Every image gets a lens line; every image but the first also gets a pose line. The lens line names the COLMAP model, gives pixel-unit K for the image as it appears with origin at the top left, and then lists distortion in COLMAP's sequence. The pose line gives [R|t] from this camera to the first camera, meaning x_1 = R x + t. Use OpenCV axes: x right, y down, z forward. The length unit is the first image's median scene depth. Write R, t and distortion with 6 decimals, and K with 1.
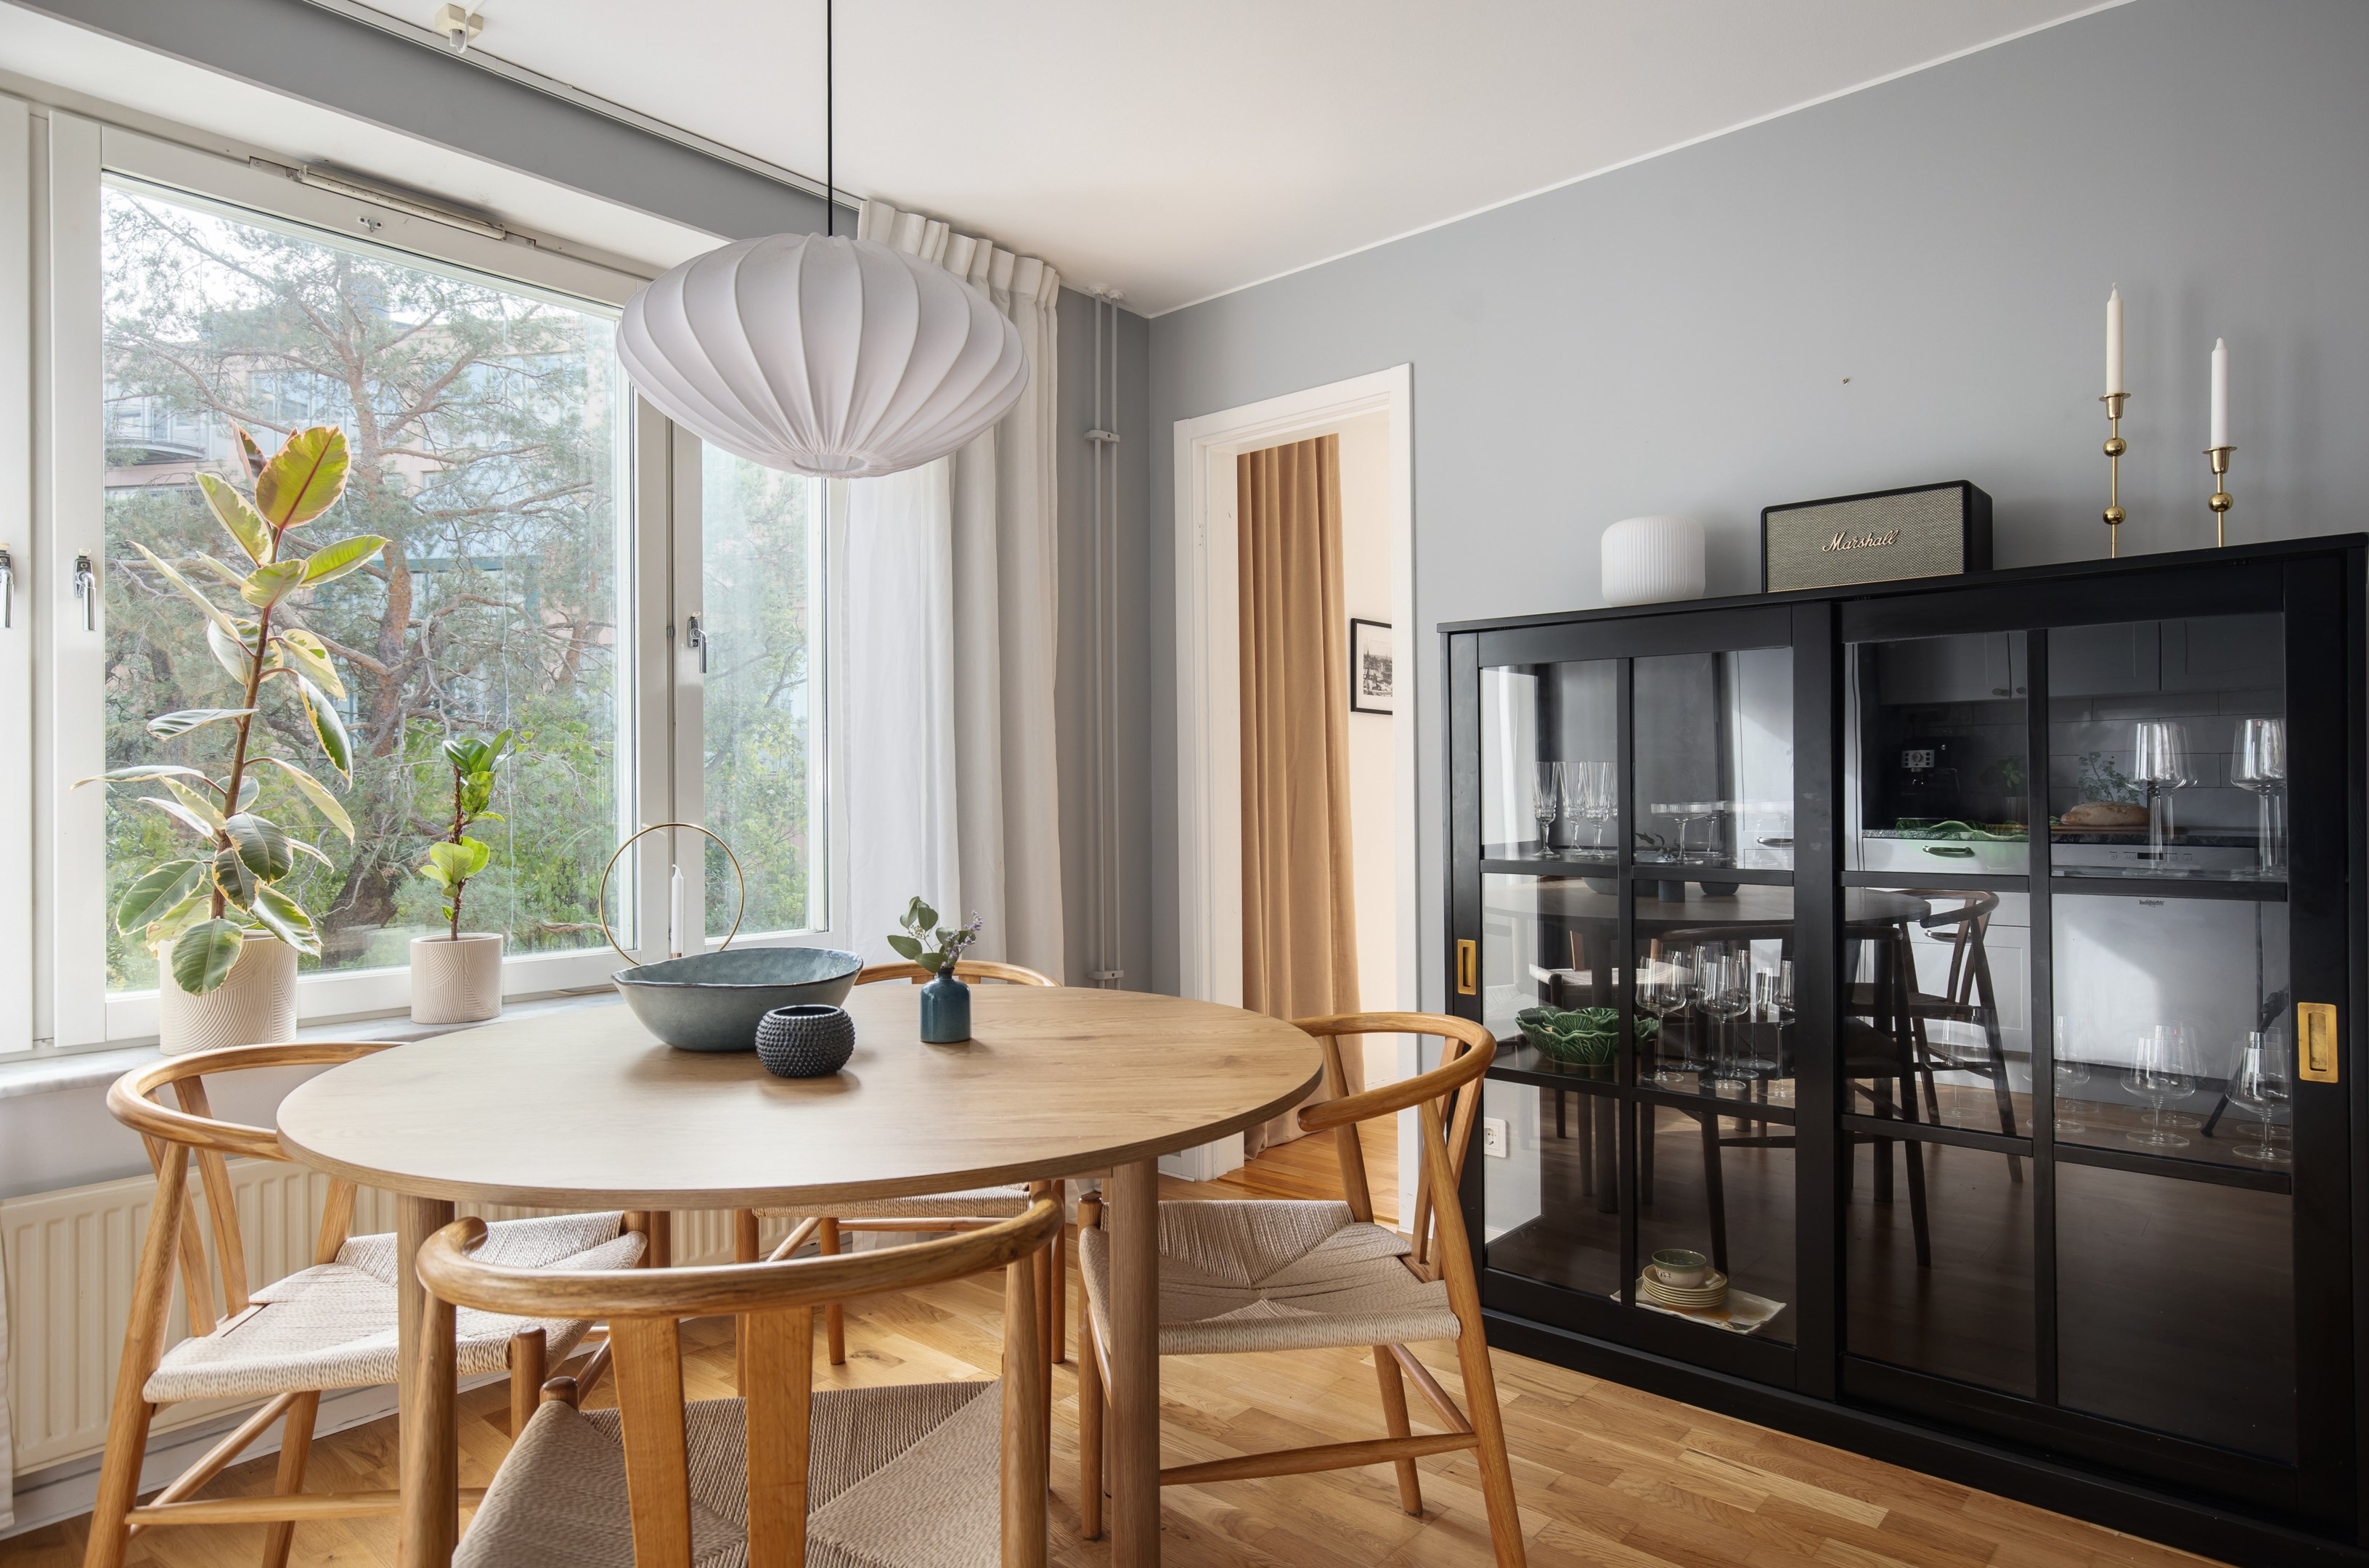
lens RADIAL K [[1370.9, 0, 1172.0], [0, 1370.9, 778.2], [0, 0, 1]] dist [0.003526, -0.001656]
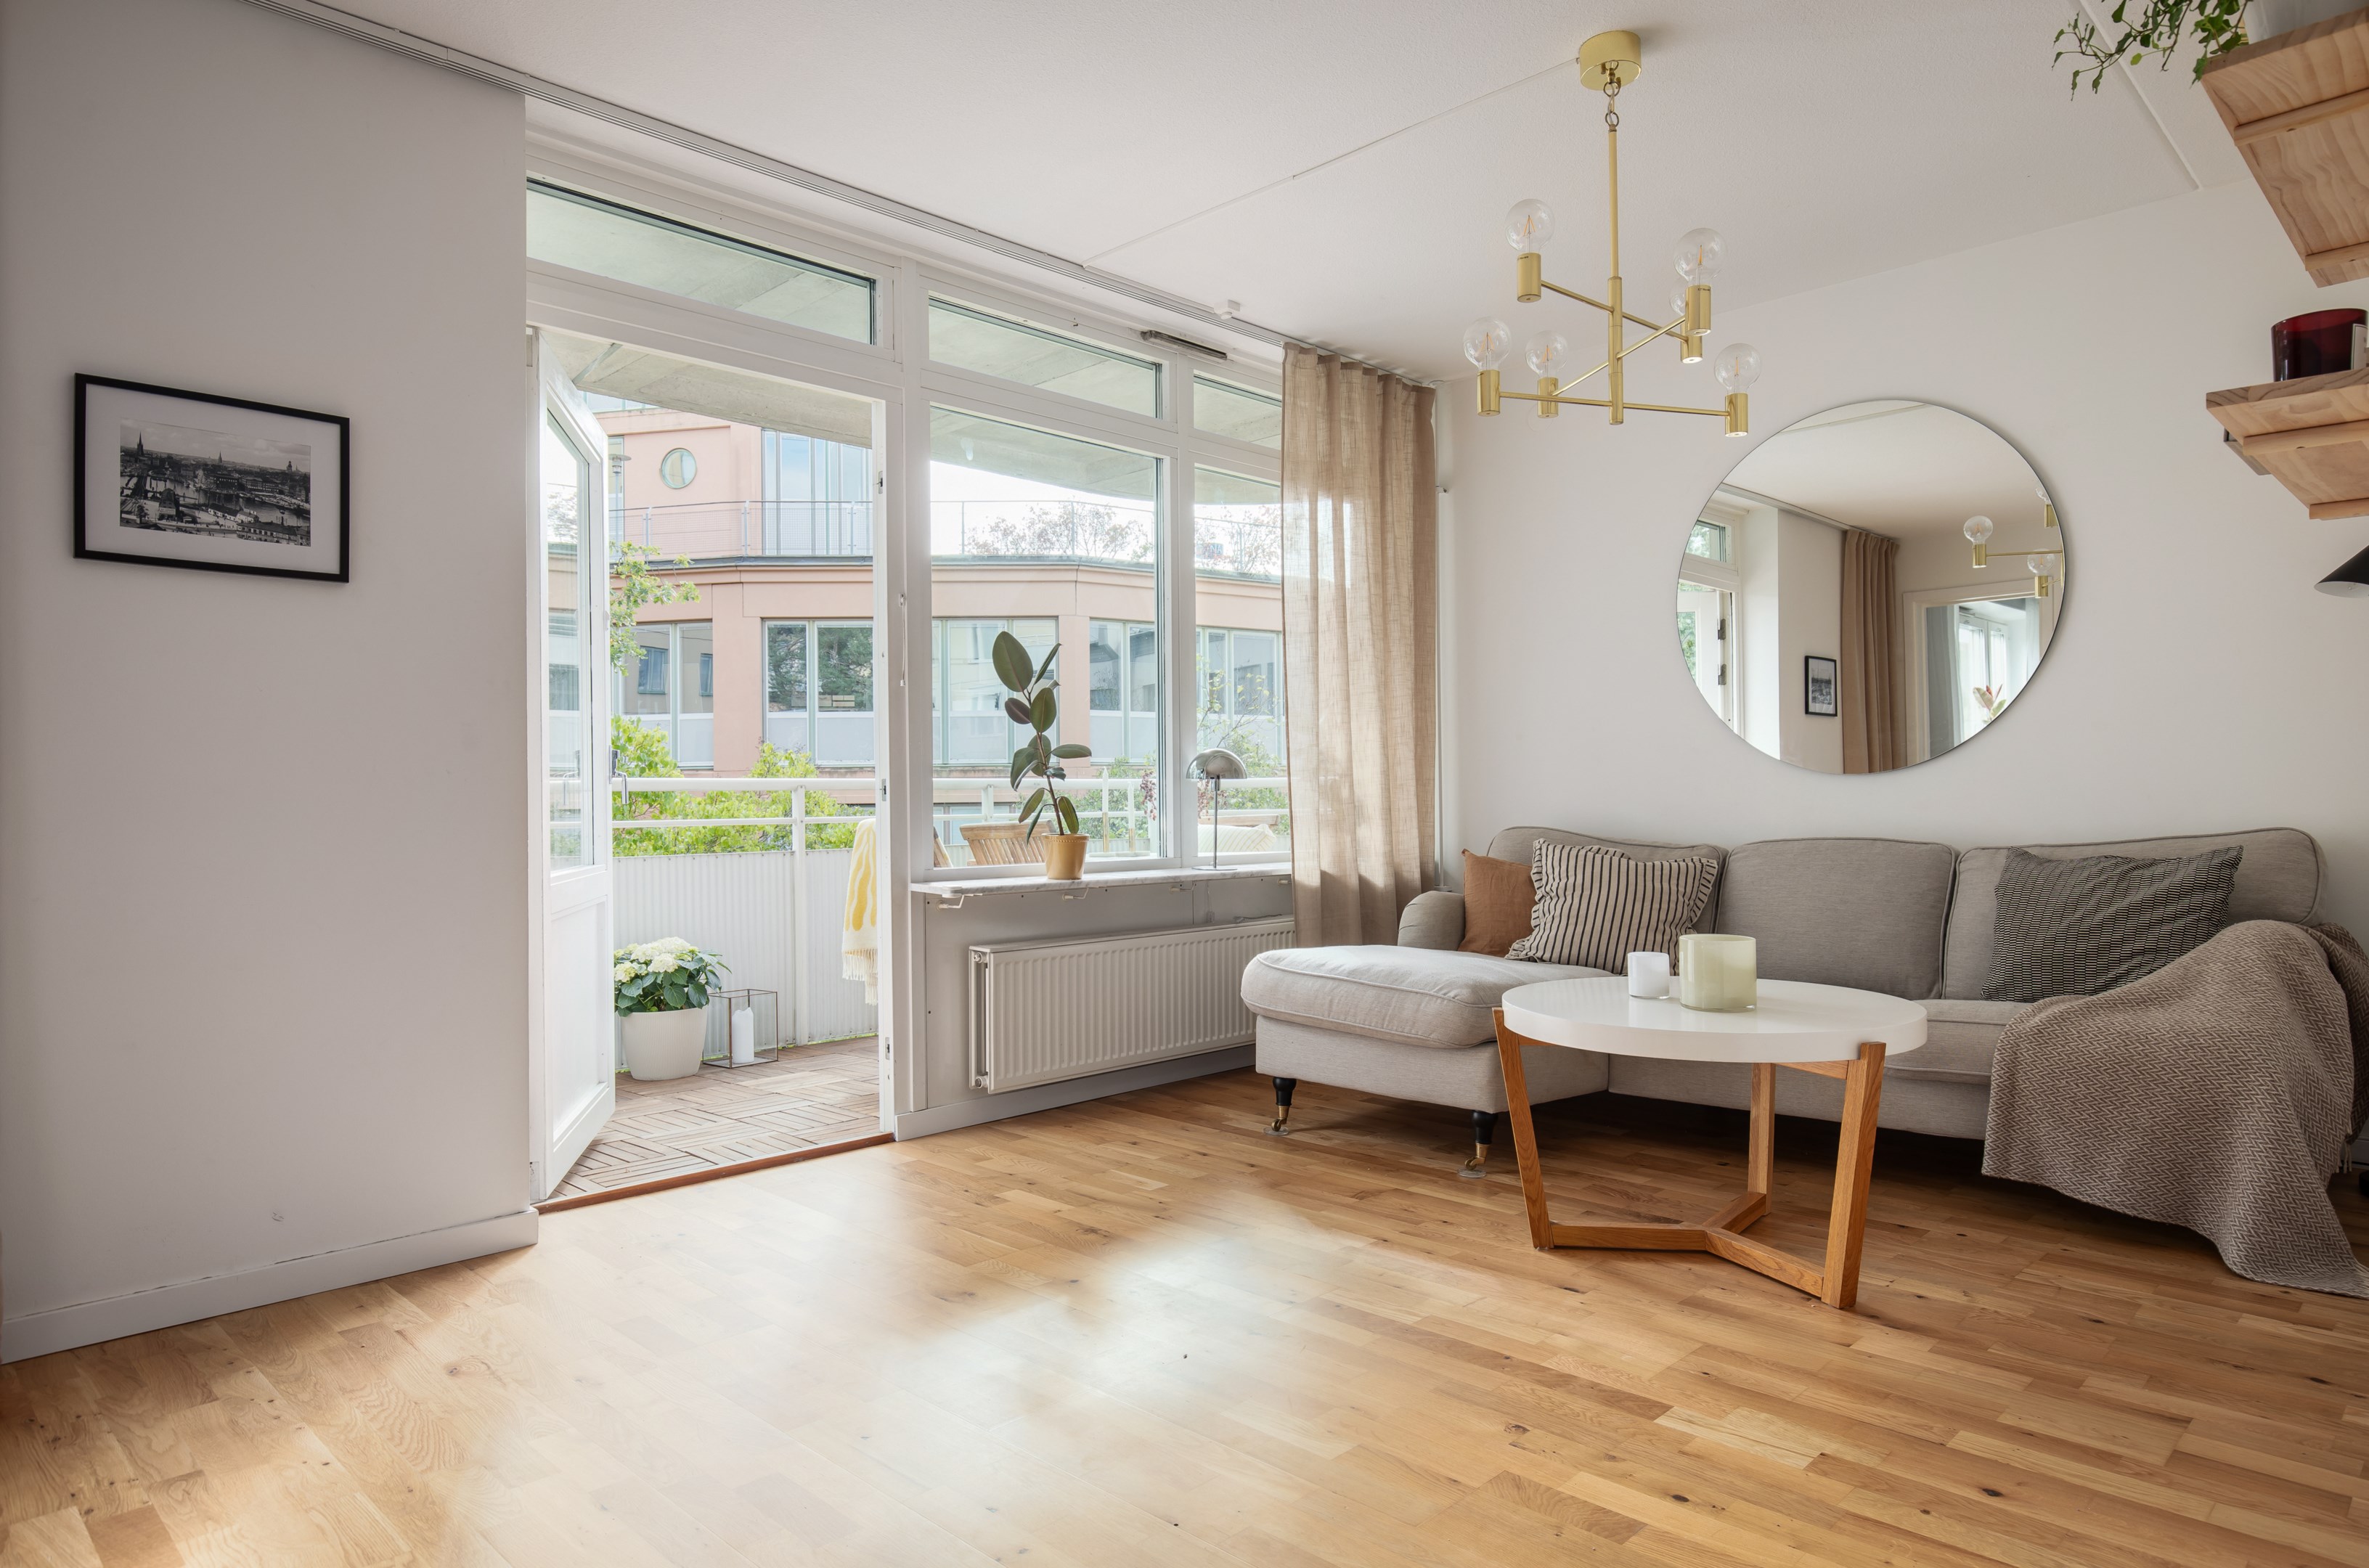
lens RADIAL K [[1408.0, 0, 1181.0], [0, 1408.0, 781.9], [0, 0, 1]] dist [0.001059, -0.002051]
pose [[0.998763, -0.015992, -0.047082, 0.555723], [0.015772, 0.999863, -0.005042, 0.043072], [0.047156, 0.004294, 0.998878, 0.492448]]
